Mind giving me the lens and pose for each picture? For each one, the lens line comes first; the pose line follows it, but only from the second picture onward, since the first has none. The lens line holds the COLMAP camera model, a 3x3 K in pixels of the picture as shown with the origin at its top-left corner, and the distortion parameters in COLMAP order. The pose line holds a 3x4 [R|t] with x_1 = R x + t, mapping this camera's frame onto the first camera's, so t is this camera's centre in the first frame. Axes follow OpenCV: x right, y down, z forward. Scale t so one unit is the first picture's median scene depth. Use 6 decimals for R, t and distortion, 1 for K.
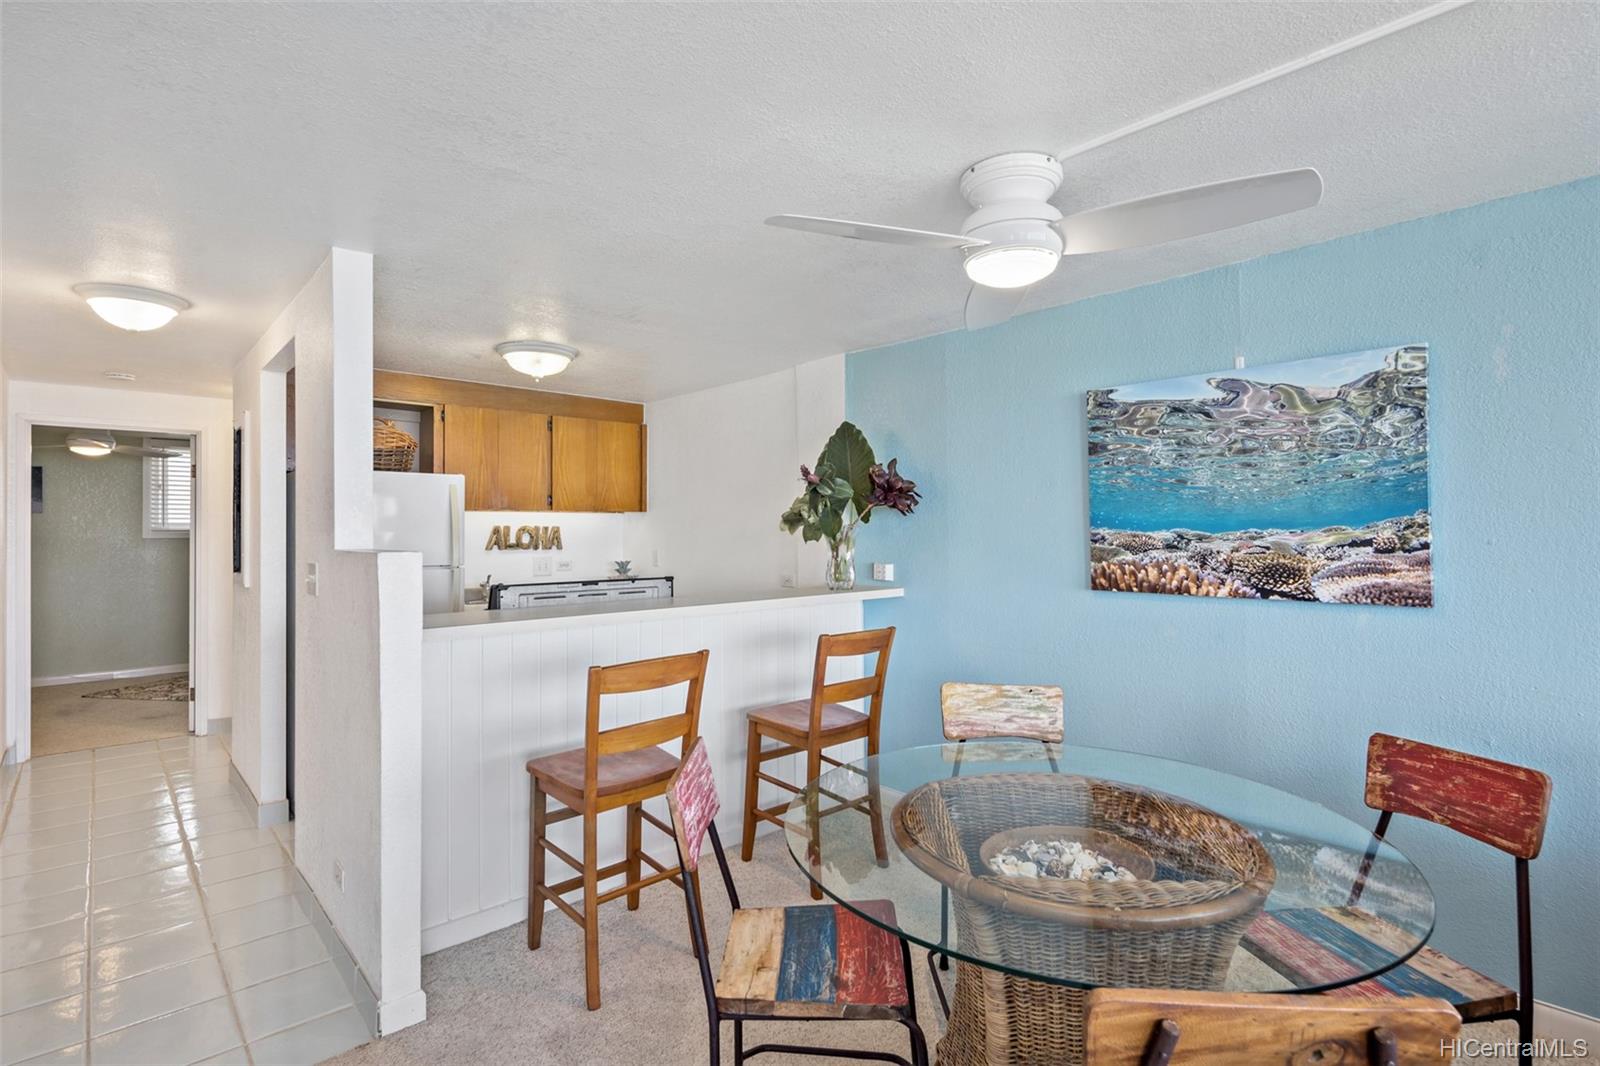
lens RADIAL K [[775.9, 0, 788.2], [0, 775.9, 520.3], [0, 0, 1]] dist [0.003290, -0.003999]
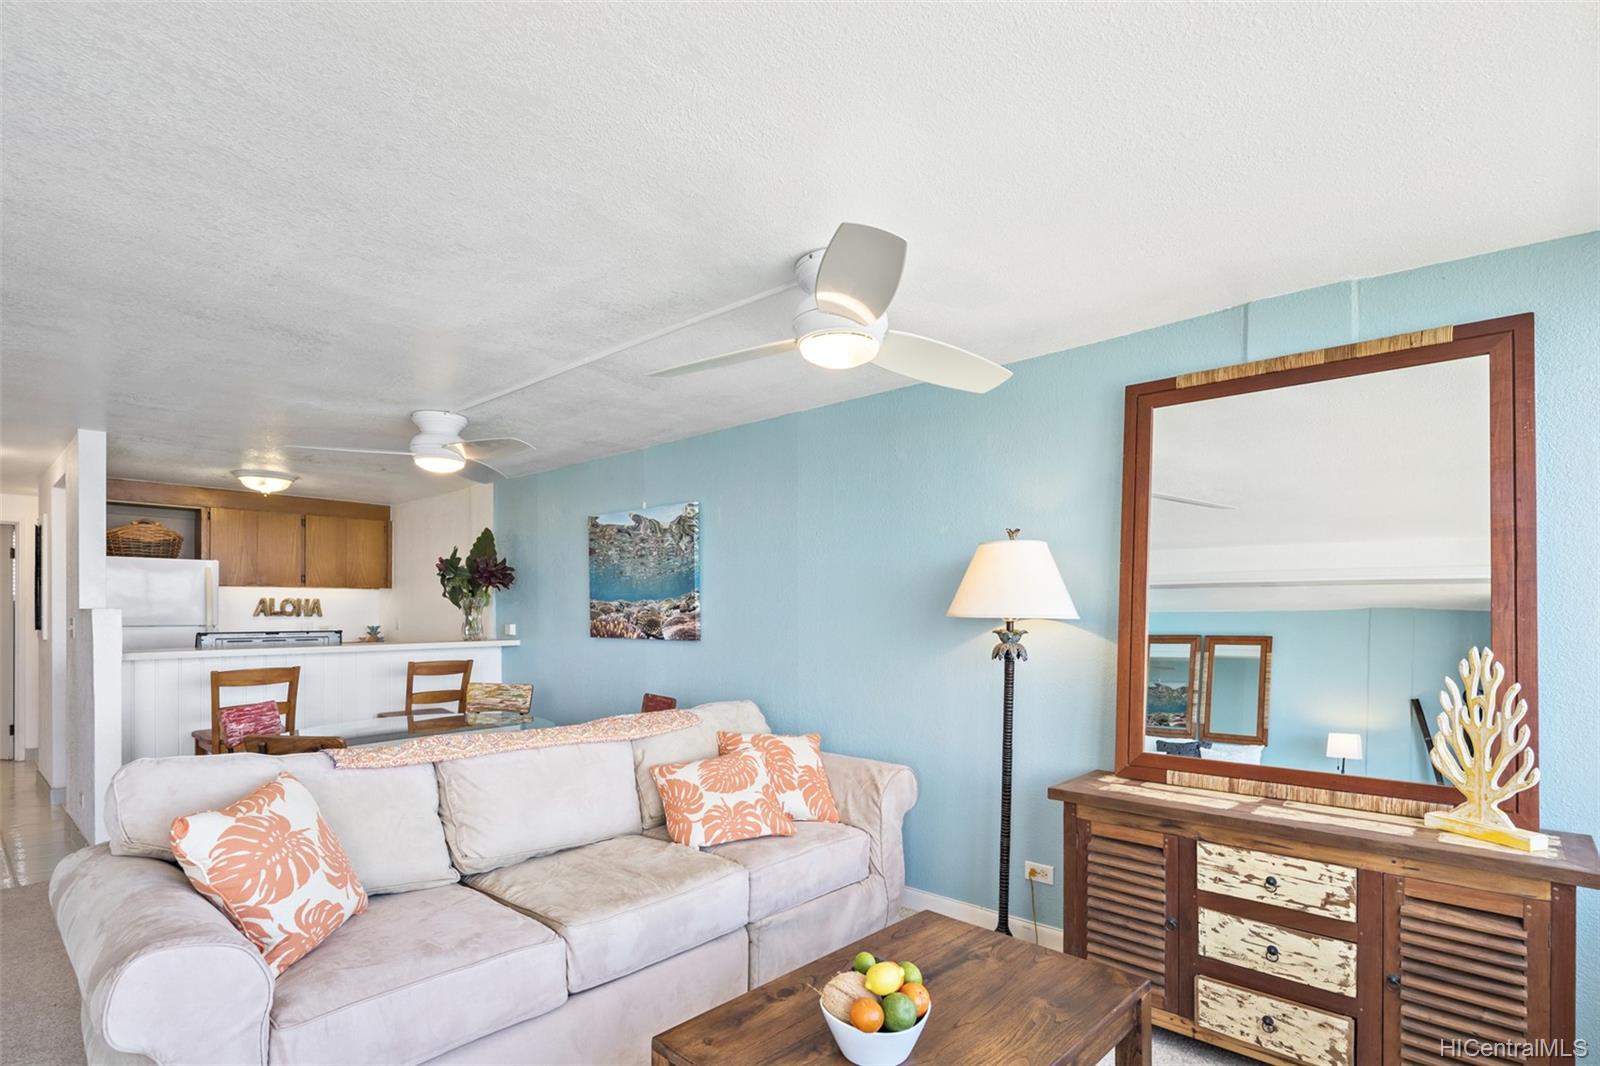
lens RADIAL K [[775.9, 0, 797.0], [0, 775.9, 607.0], [0, 0, 1]] dist [0.003290, -0.003999]
pose [[0.994071, 0.004058, 0.108656, 0.670221], [-0.005308, 0.999923, 0.011225, 0.005177], [-0.108602, -0.011735, 0.994016, -0.717923]]
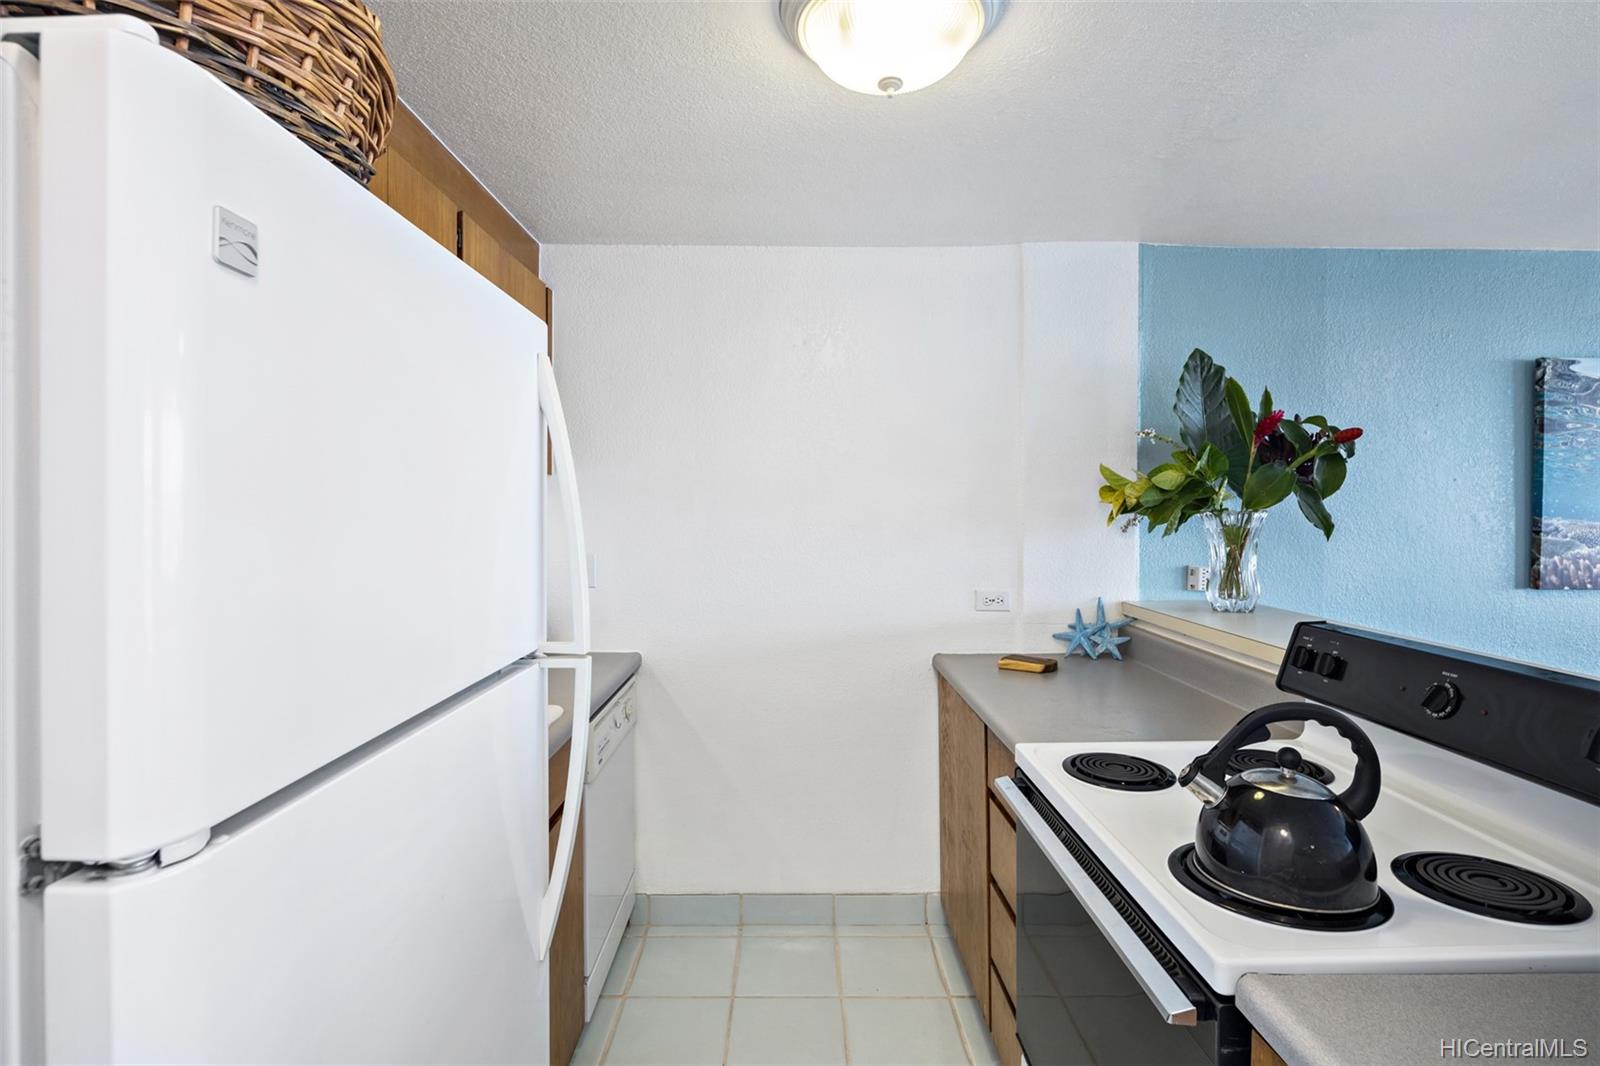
lens RADIAL K [[775.9, 0, 803.4], [0, 775.9, 524.4], [0, 0, 1]] dist [0.003290, -0.003999]
pose [[0.654598, -0.004410, 0.755964, -0.824412], [-0.014220, 0.999734, 0.018146, 0.013779], [-0.755843, -0.022628, 0.654362, 1.091173]]
